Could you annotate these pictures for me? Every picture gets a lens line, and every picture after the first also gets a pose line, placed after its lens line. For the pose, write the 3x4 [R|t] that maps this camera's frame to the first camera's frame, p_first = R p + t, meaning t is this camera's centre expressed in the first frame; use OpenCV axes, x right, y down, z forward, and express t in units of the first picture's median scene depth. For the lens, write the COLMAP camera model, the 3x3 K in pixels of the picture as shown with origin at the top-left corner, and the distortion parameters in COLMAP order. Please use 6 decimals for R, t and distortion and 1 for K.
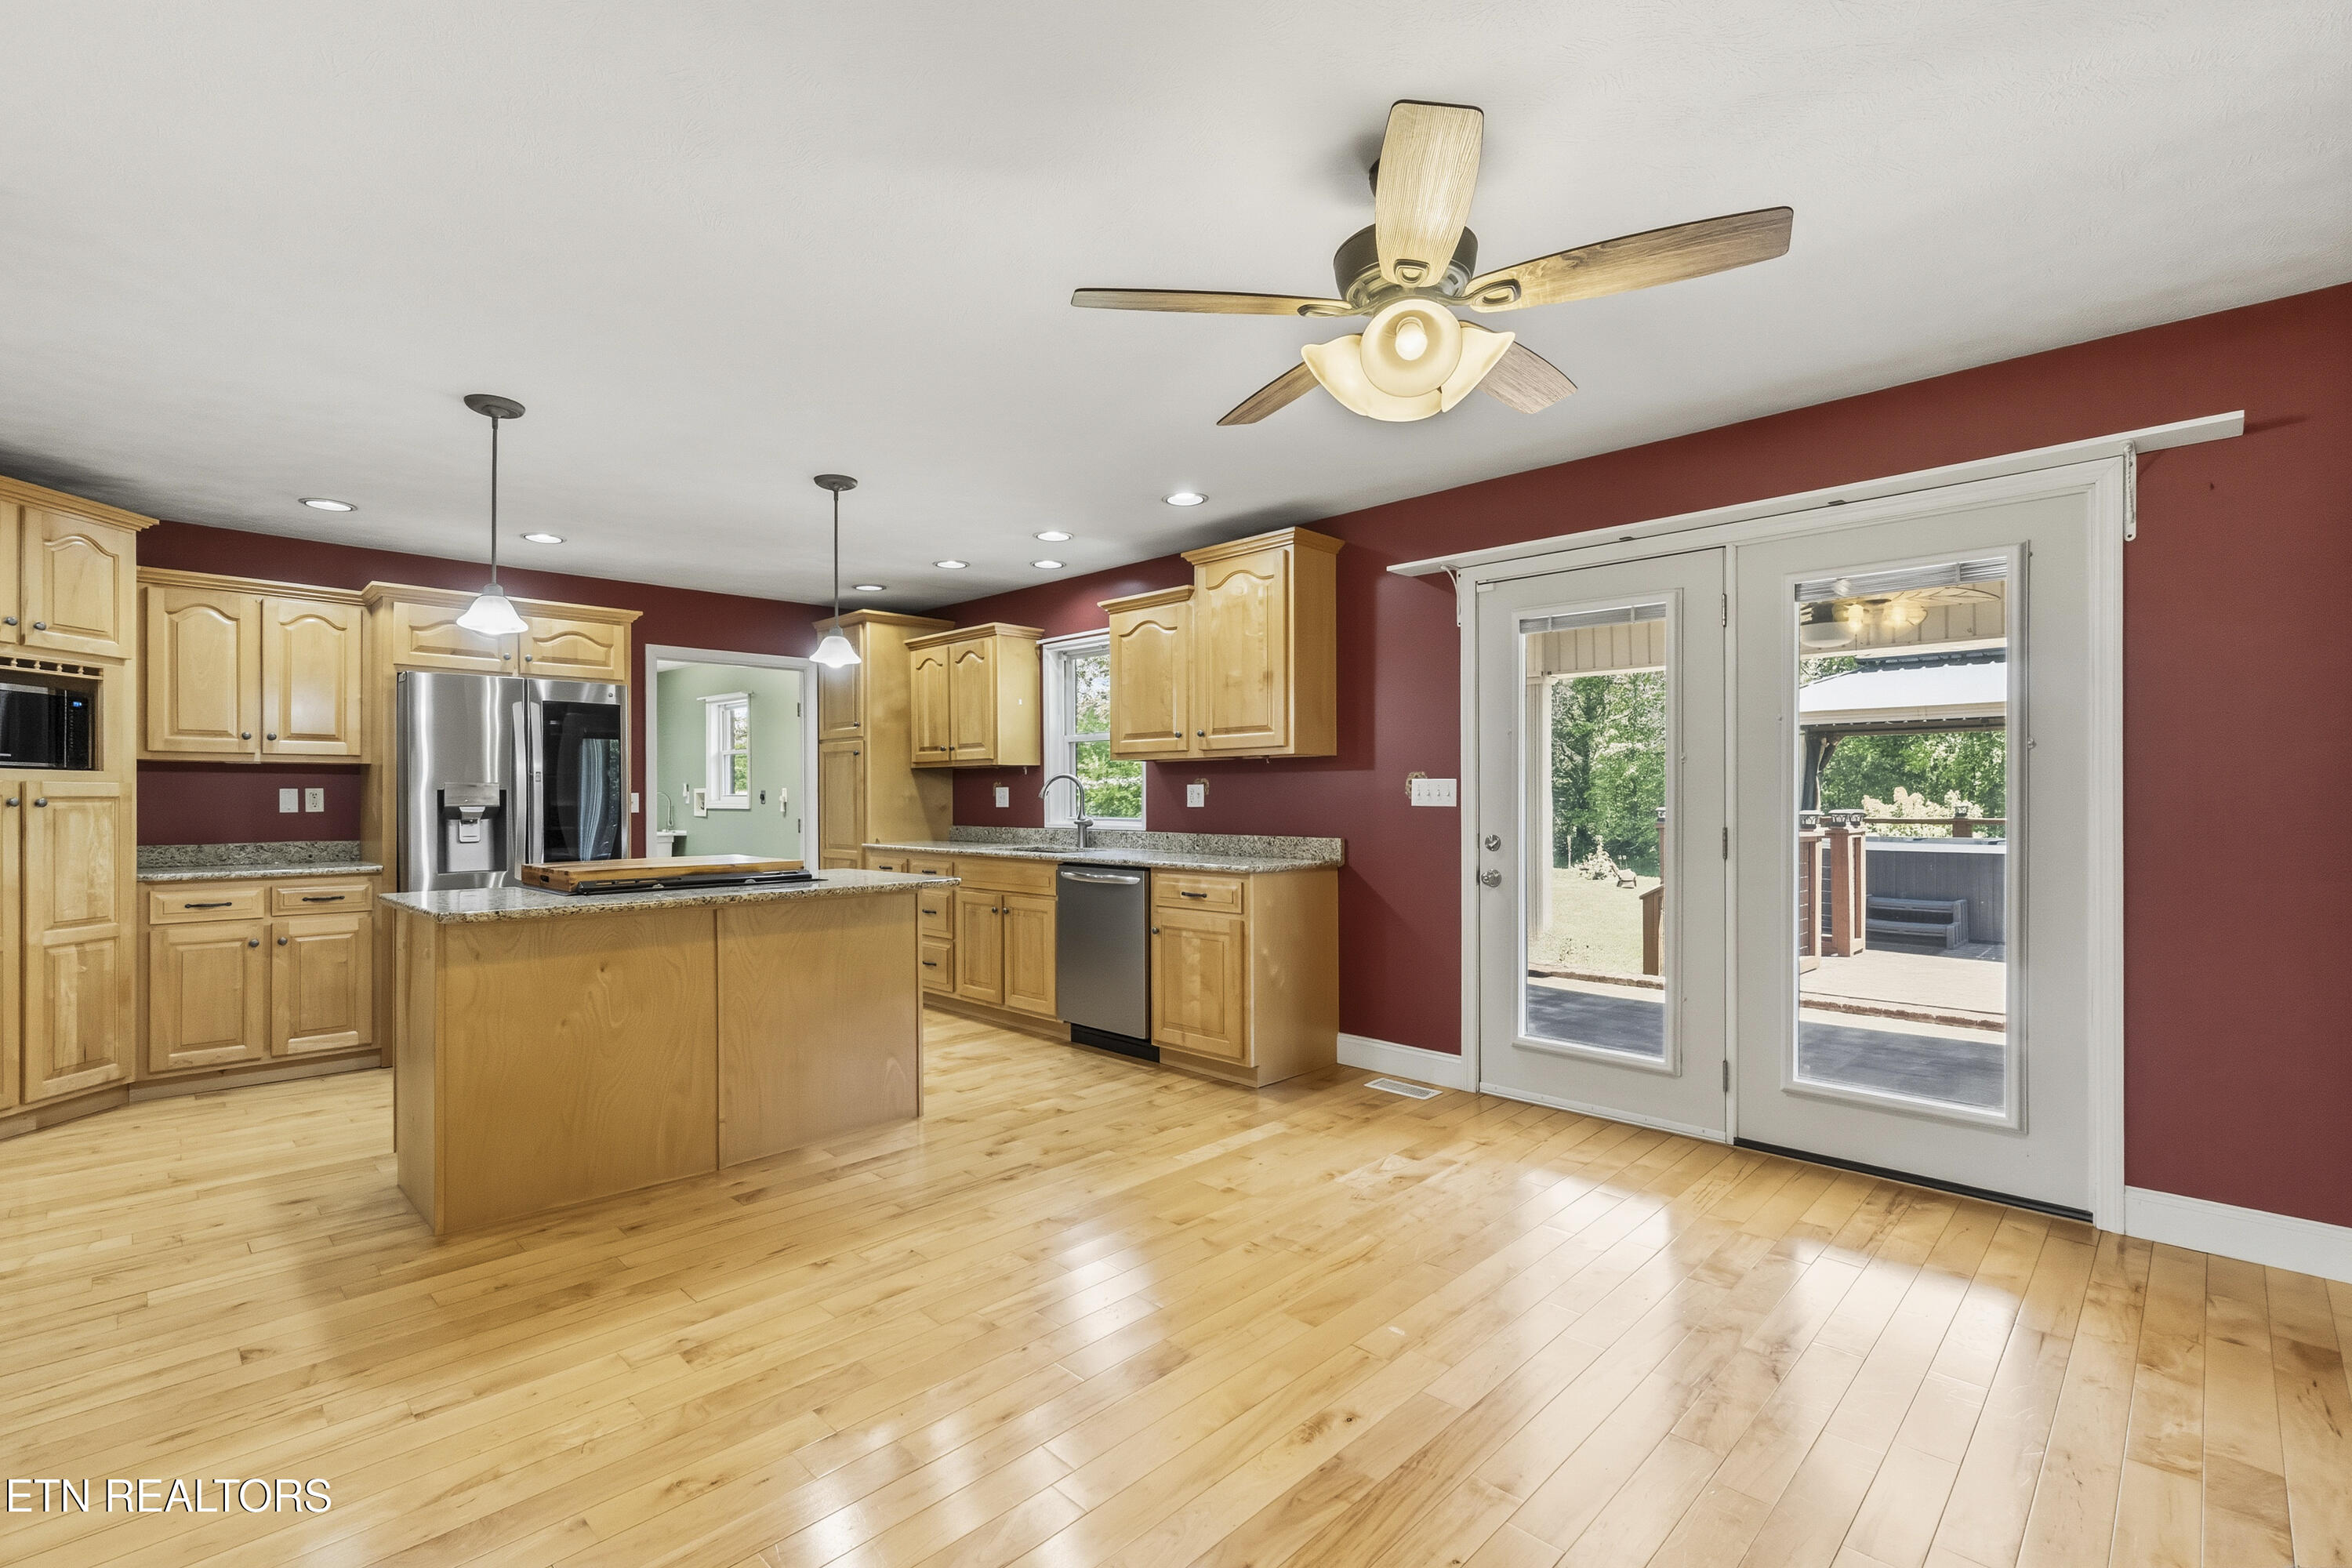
lens RADIAL K [[1021.1, 0, 1172.4], [0, 1021.1, 791.7], [0, 0, 1]] dist [-0.001337, -0.001488]
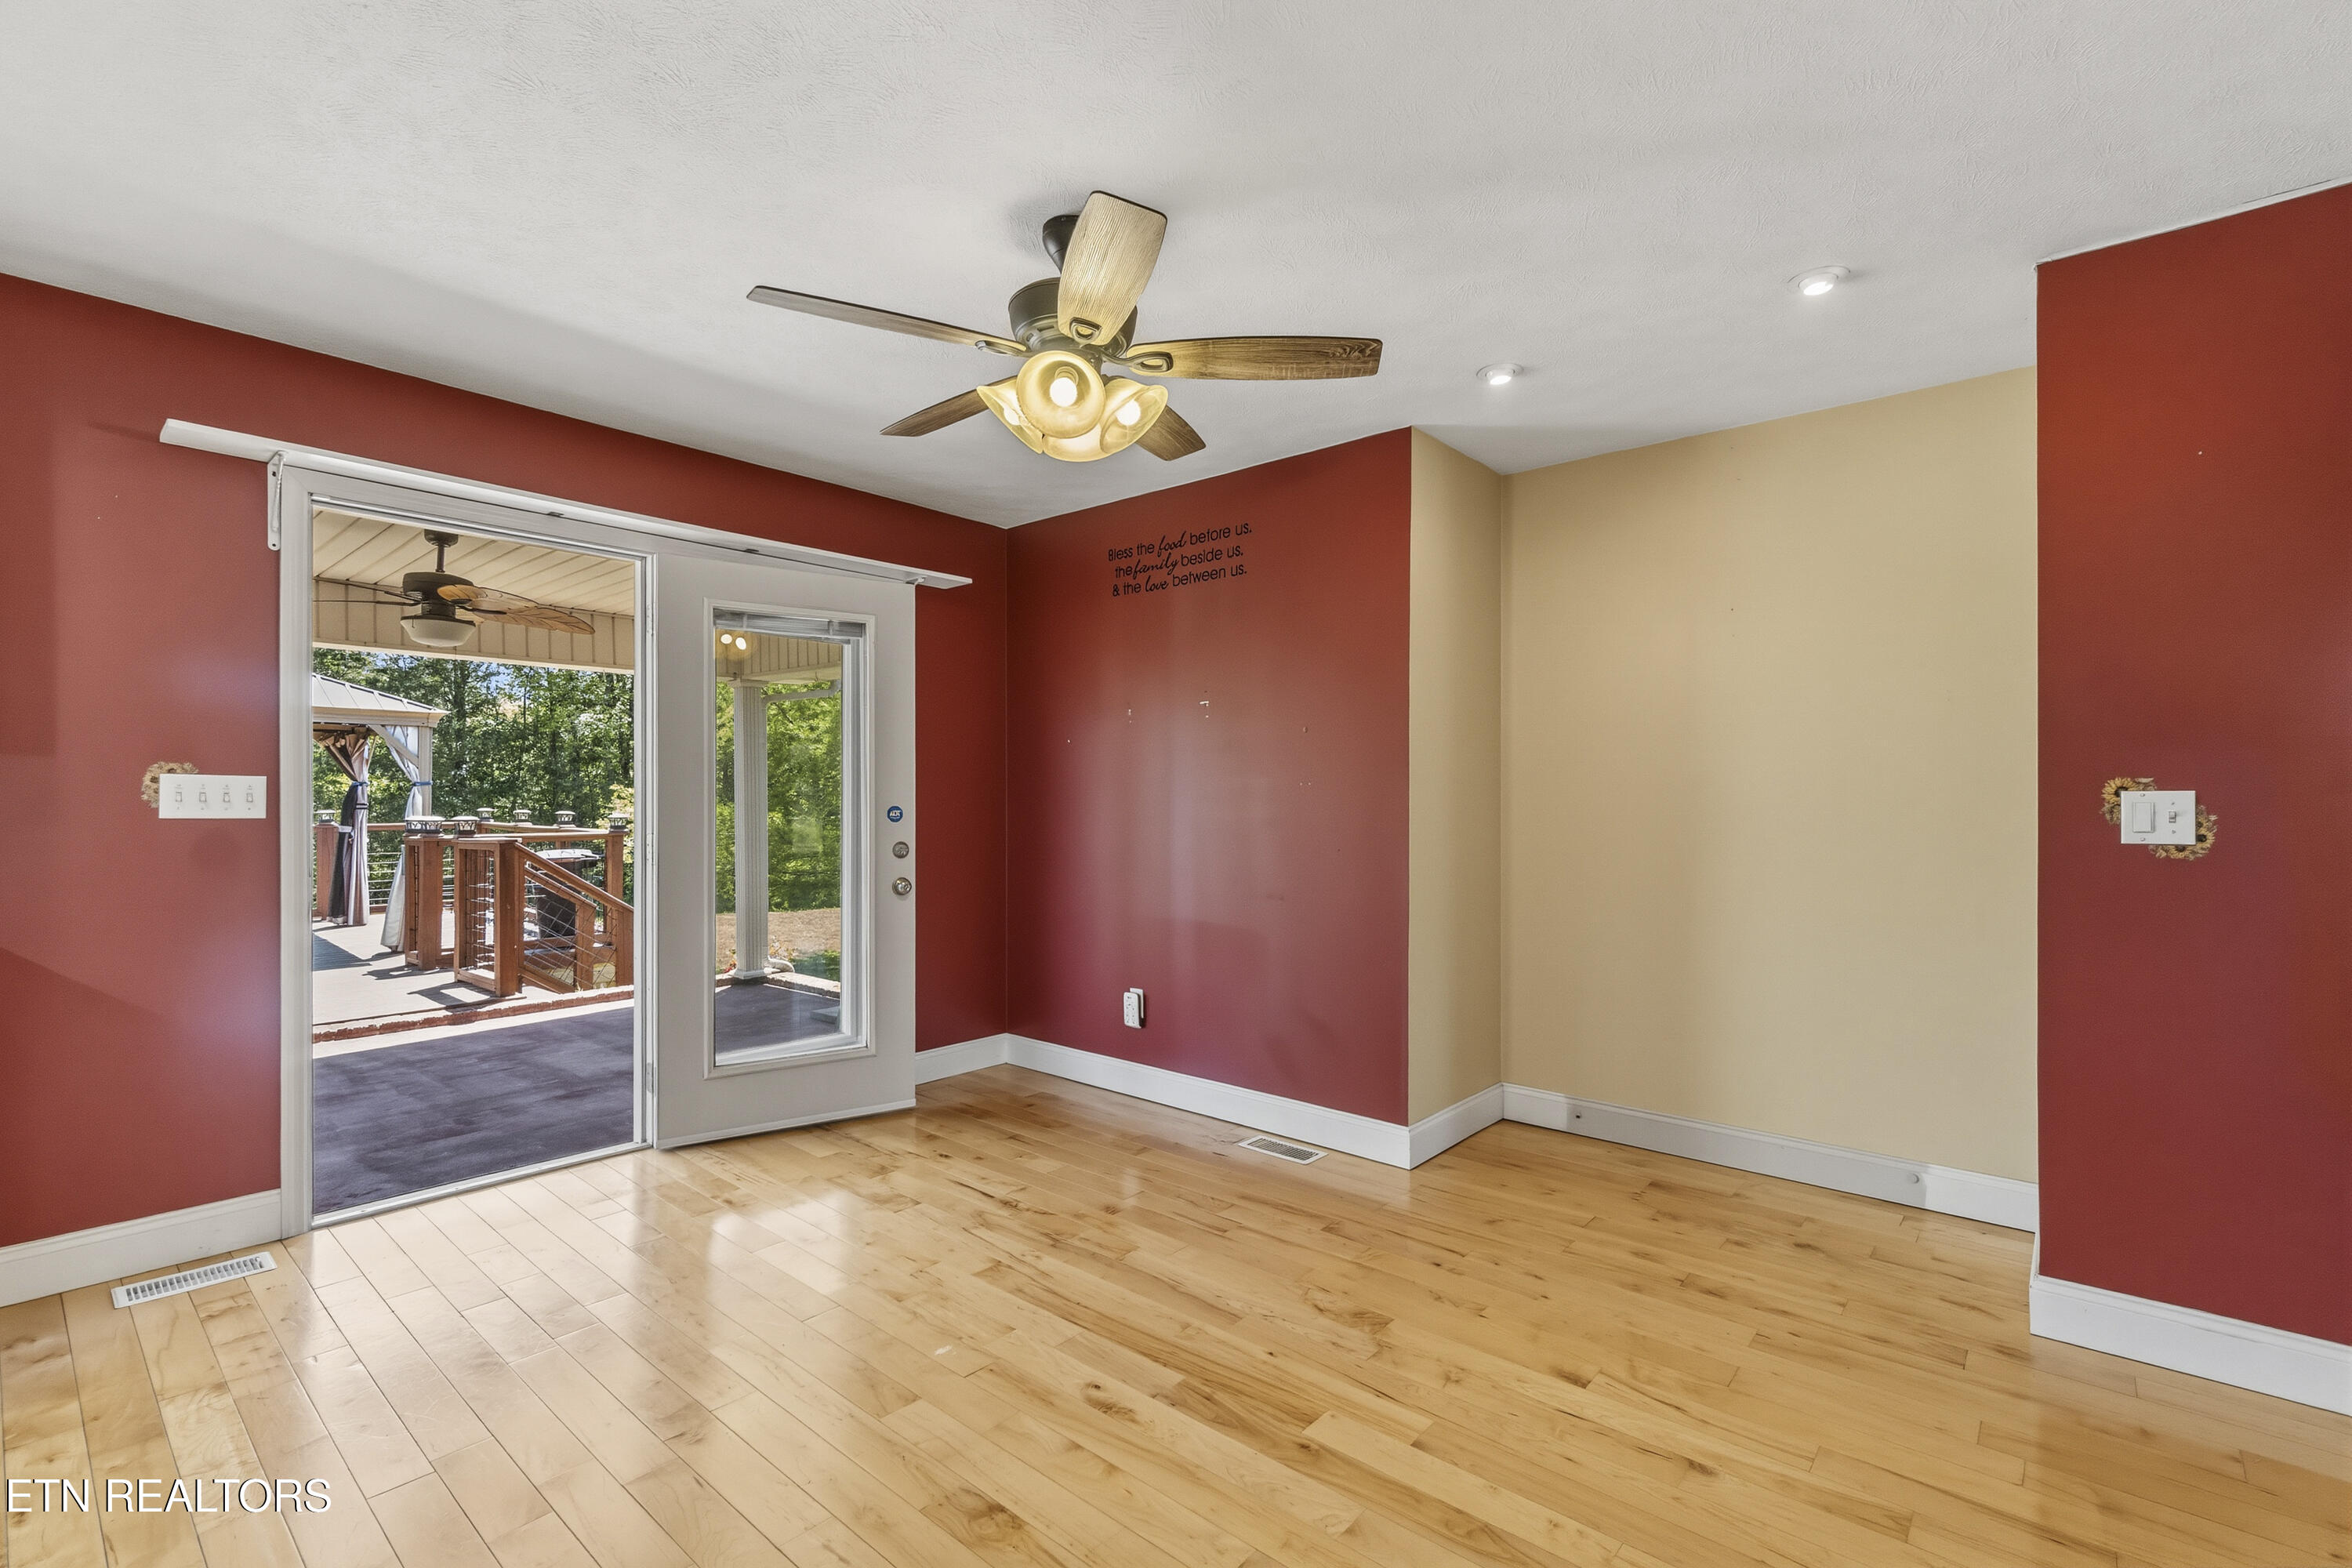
lens RADIAL K [[1021.1, 0, 1145.5], [0, 1021.1, 798.6], [0, 0, 1]] dist [-0.001337, -0.001488]
pose [[-0.078302, 0.002573, 0.996926, -0.045418], [-0.002268, 0.999994, -0.002759, 0.000239], [-0.996927, -0.002477, -0.078296, 0.052786]]
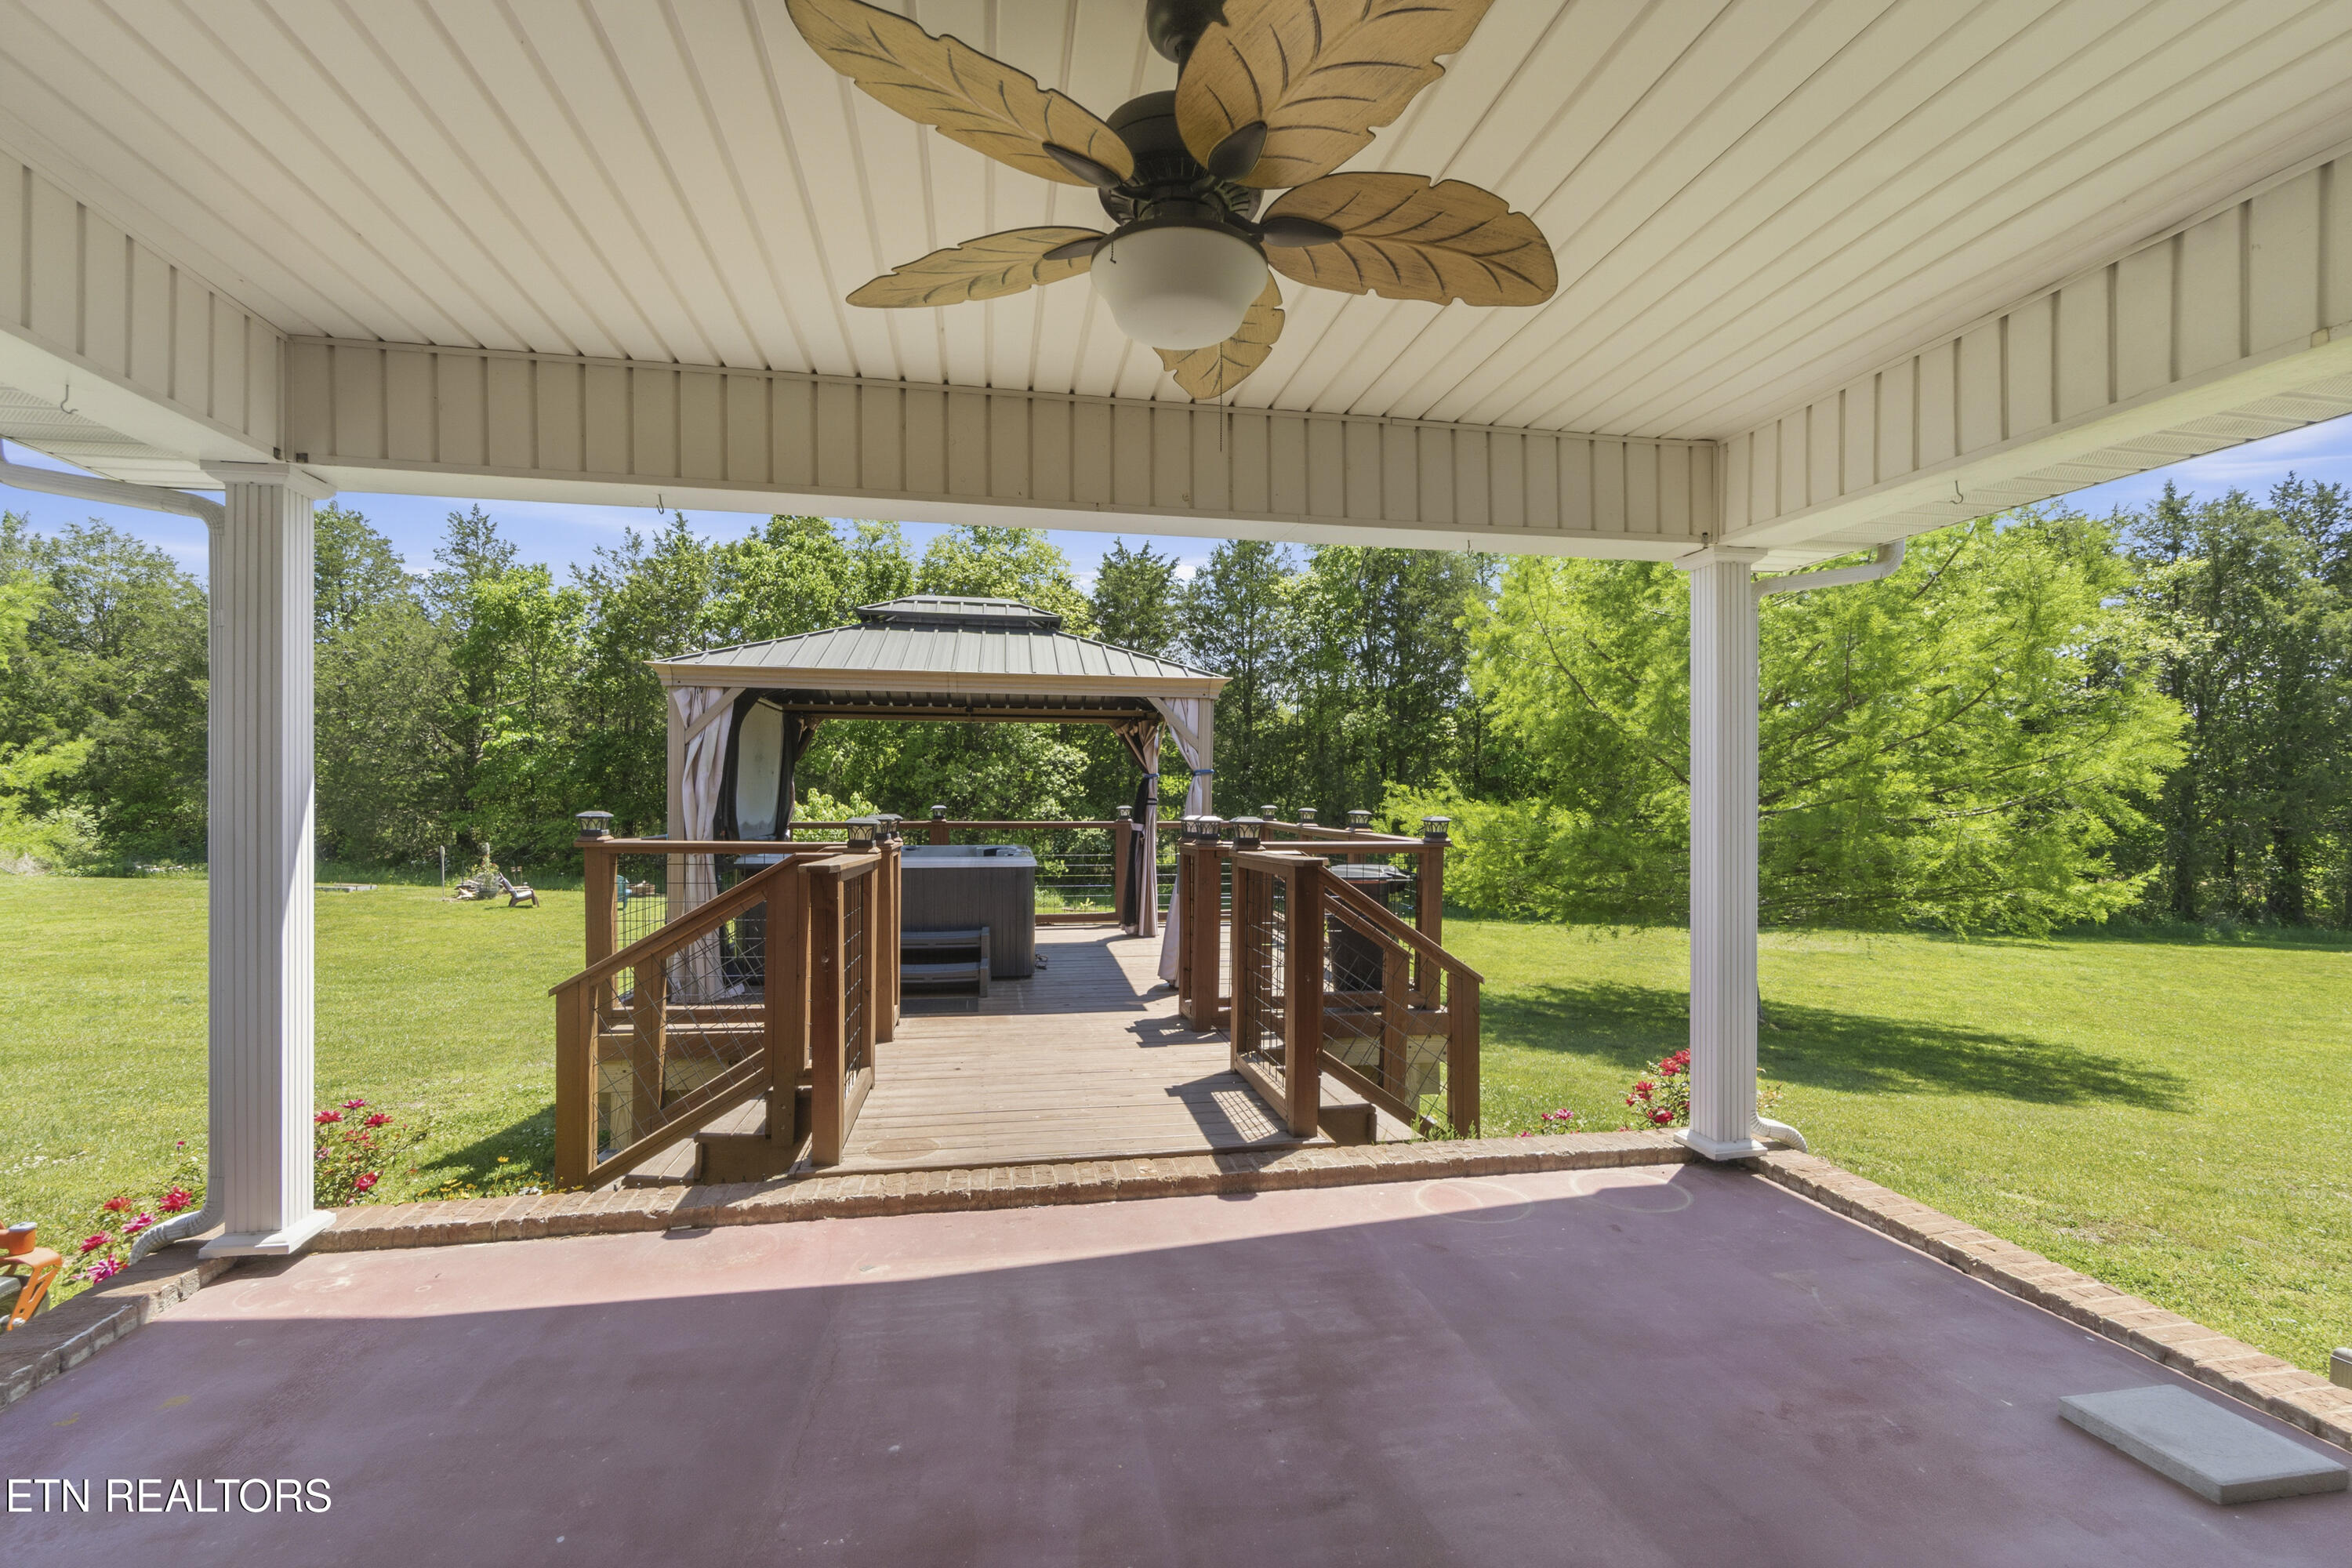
lens RADIAL K [[1021.1, 0, 1179.9], [0, 1021.1, 803.7], [0, 0, 1]] dist [-0.001337, -0.001488]
pose [[0.547766, 0.000601, 0.836632, 0.045704], [-0.010512, 0.999926, 0.006165, 0.000994], [-0.836566, -0.012172, 0.547731, 0.103069]]
